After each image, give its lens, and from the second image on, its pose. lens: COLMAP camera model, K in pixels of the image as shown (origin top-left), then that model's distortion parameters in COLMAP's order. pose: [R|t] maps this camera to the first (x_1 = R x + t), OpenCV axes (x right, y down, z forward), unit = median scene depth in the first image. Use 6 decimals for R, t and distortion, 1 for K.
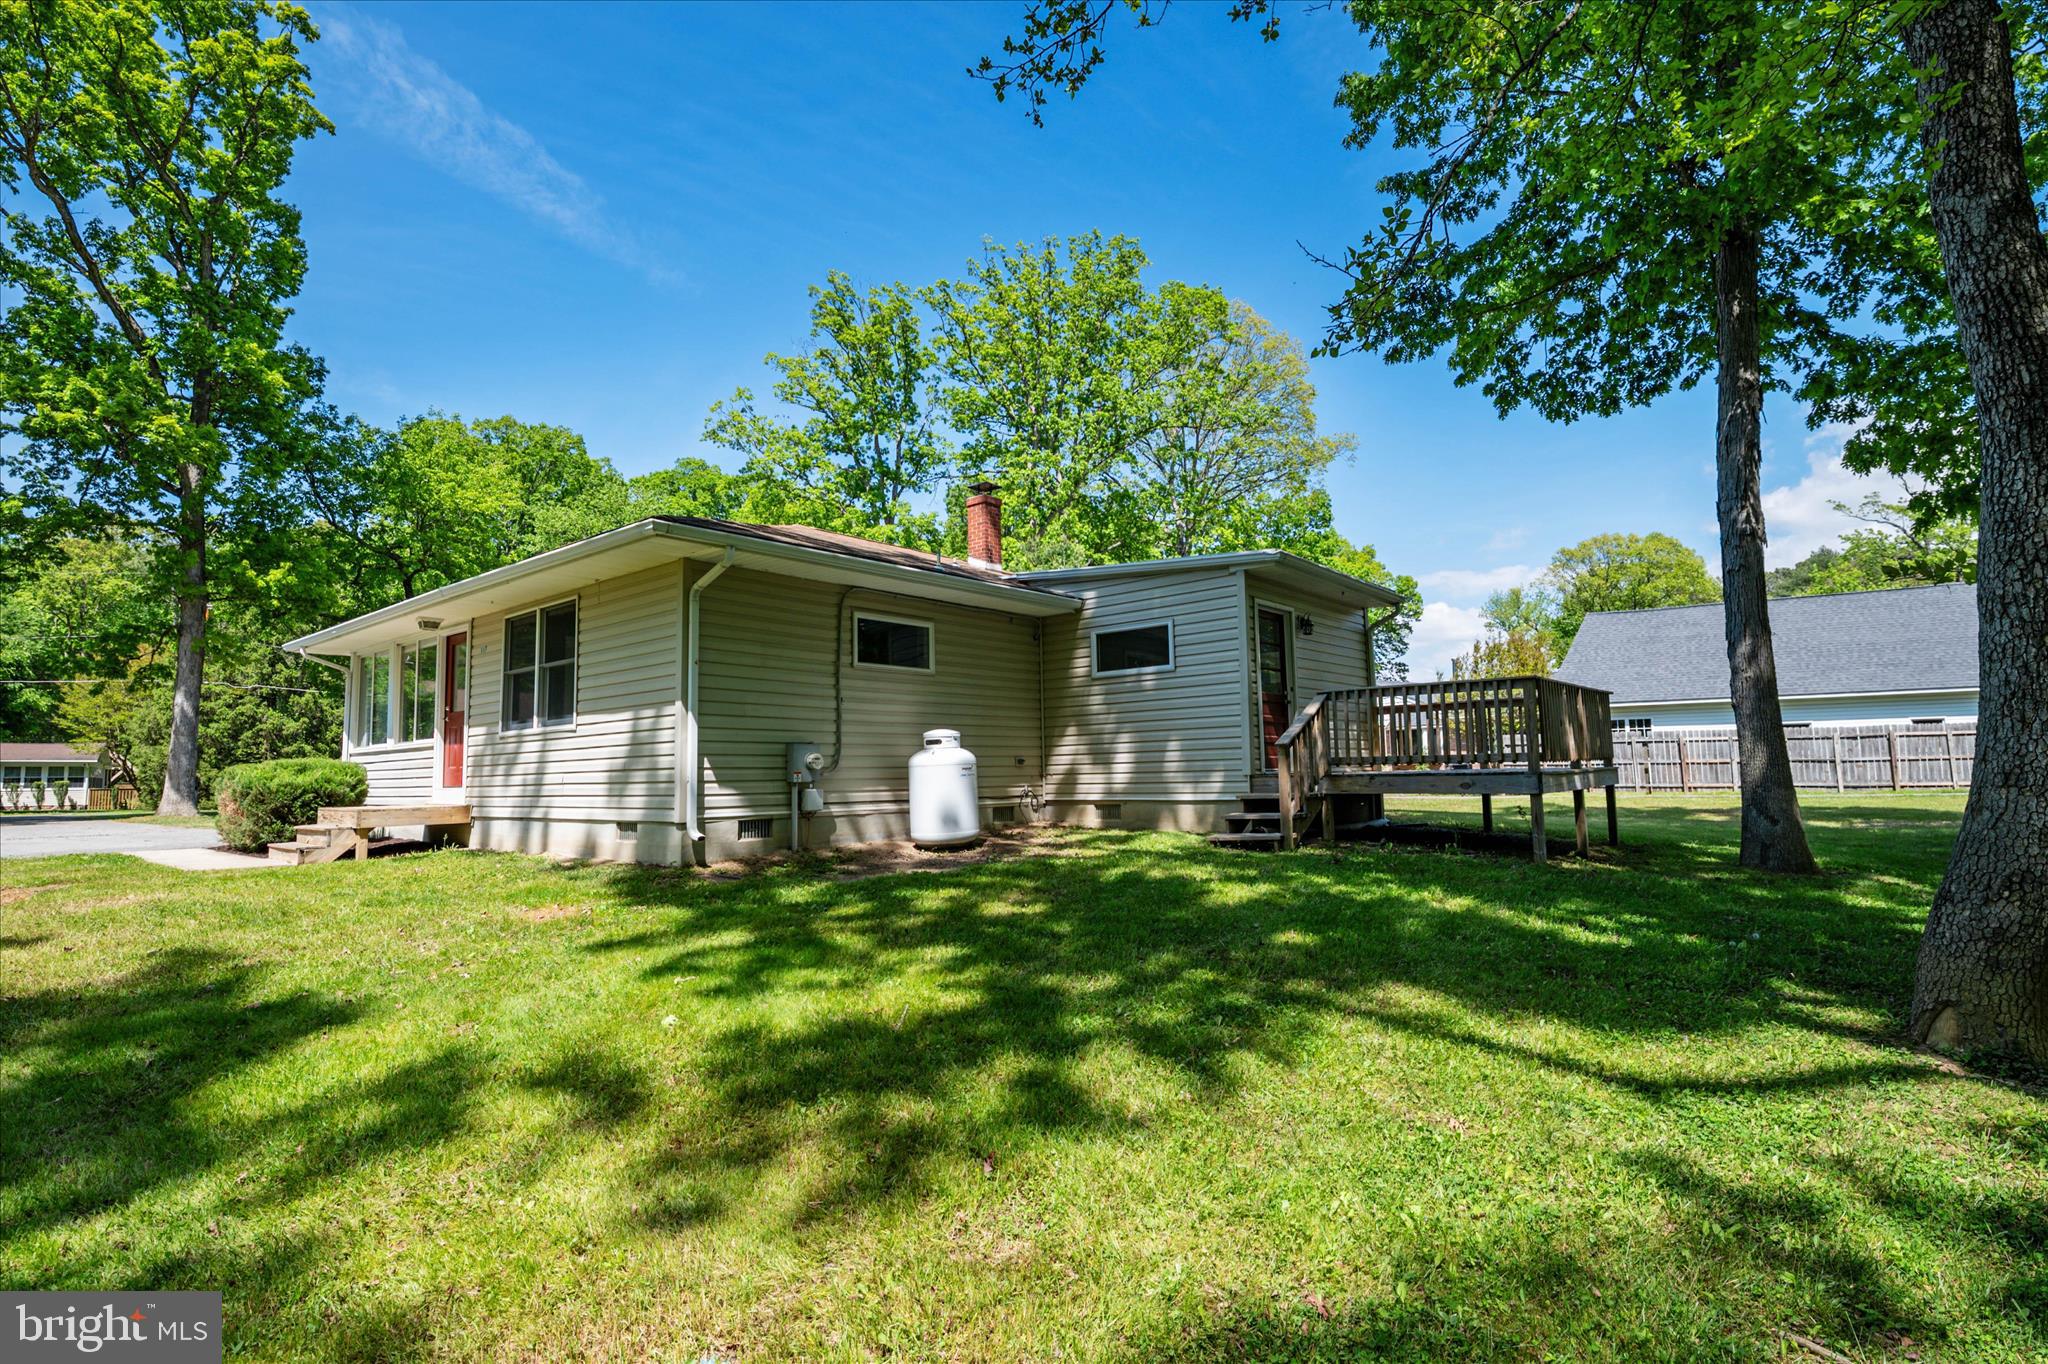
lens RADIAL K [[1041.4, 0, 1041.3], [0, 1041.4, 674.1], [0, 0, 1]] dist [0.003315, -0.000024]
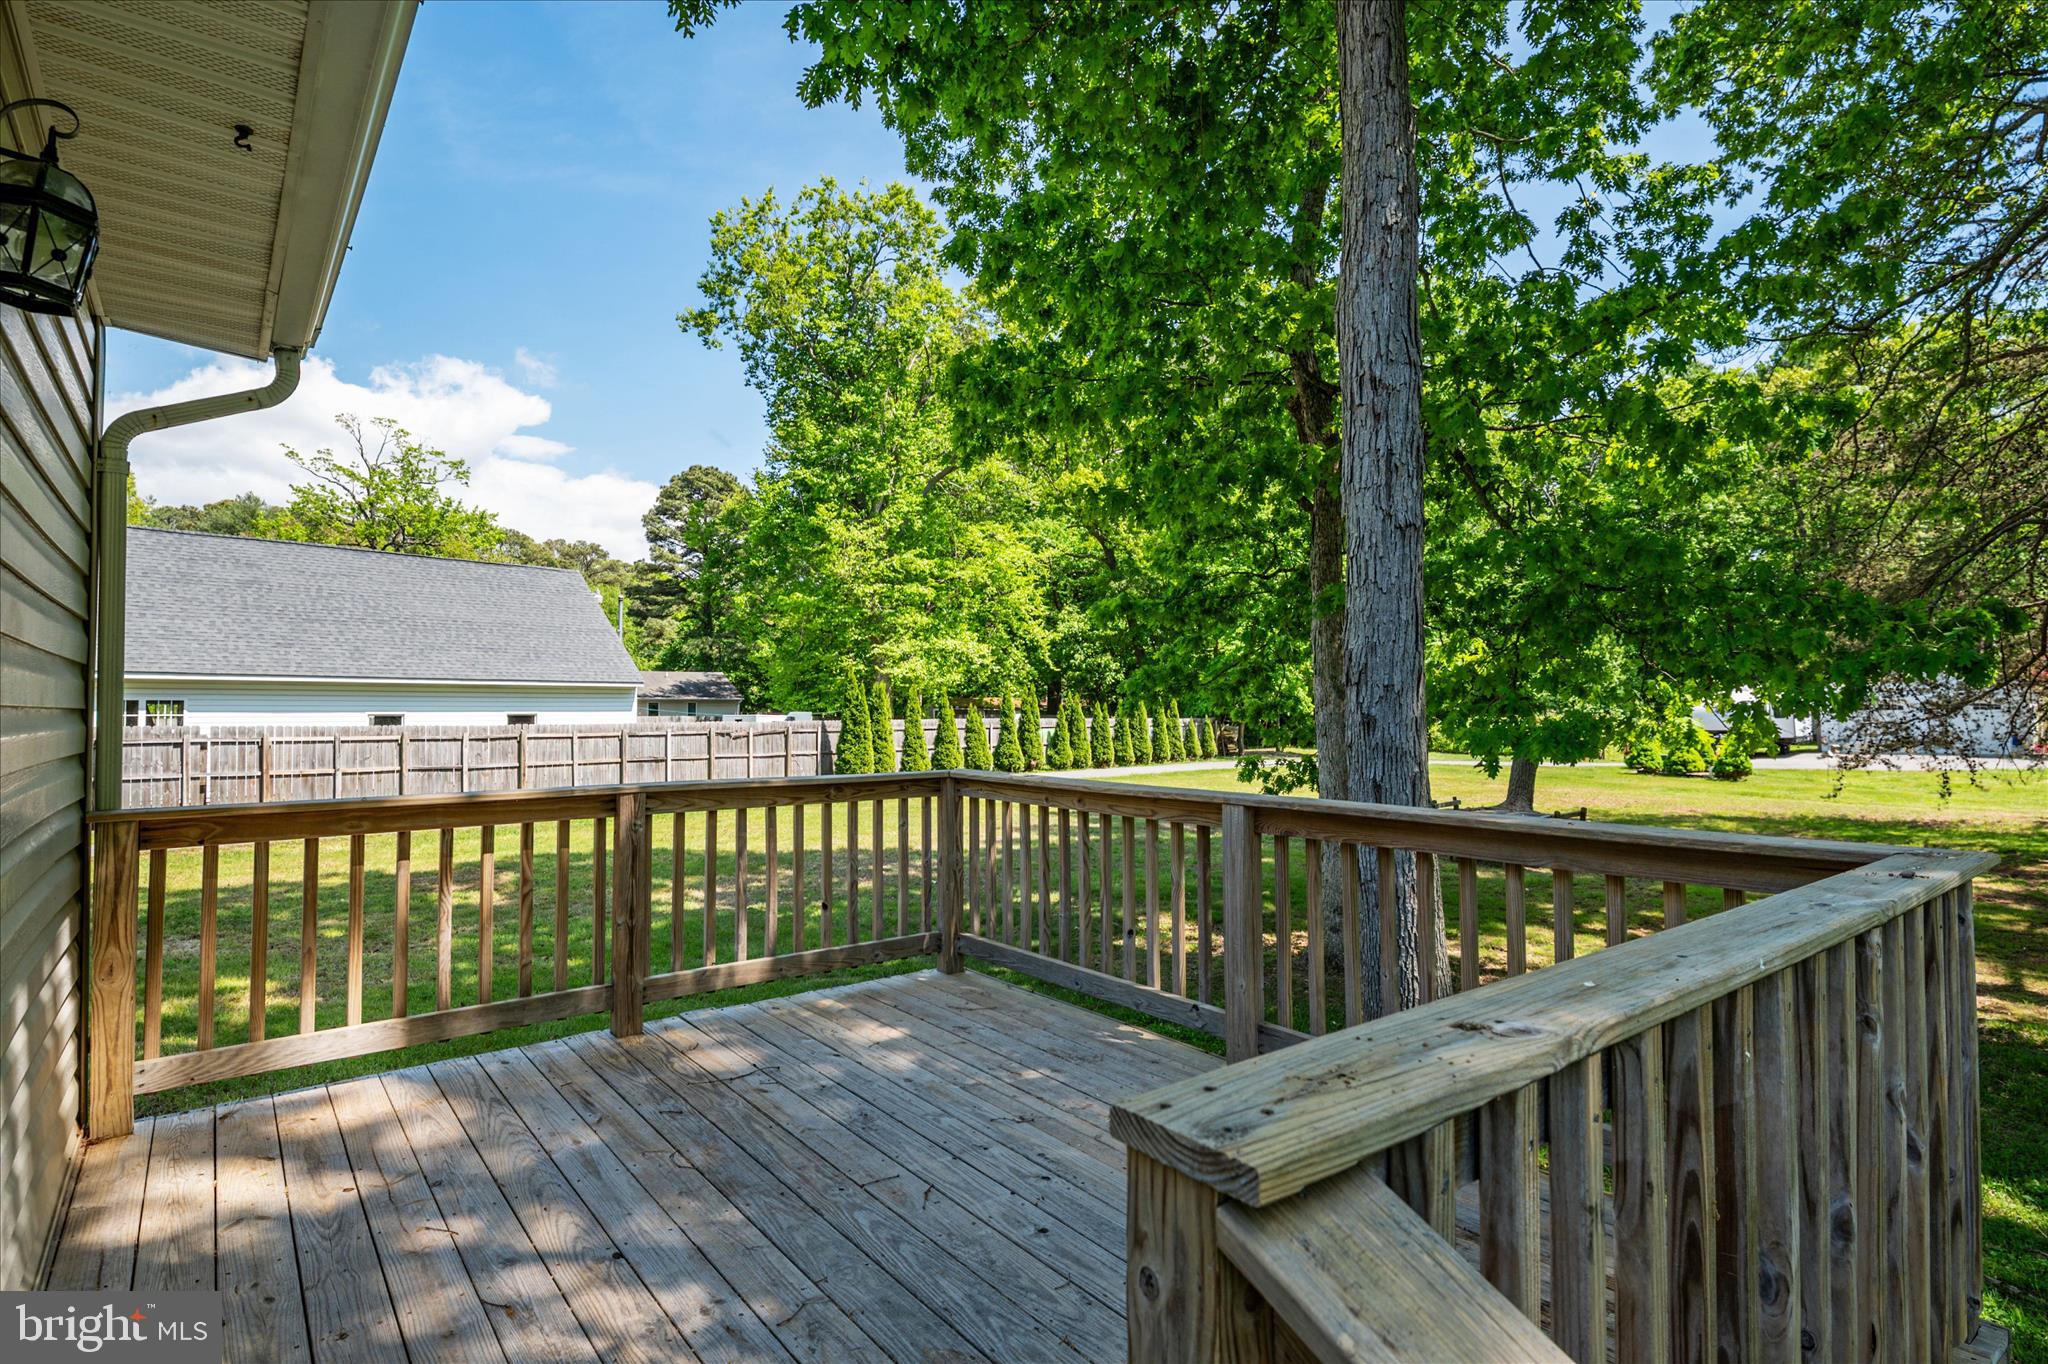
lens RADIAL K [[1041.4, 0, 1041.3], [0, 1041.4, 674.1], [0, 0, 1]] dist [0.003315, -0.000024]
pose [[0.238997, 0.049990, 0.969733, 0.072353], [-0.095890, 0.995008, -0.027661, -0.008006], [-0.966274, -0.086377, 0.242598, 0.314733]]
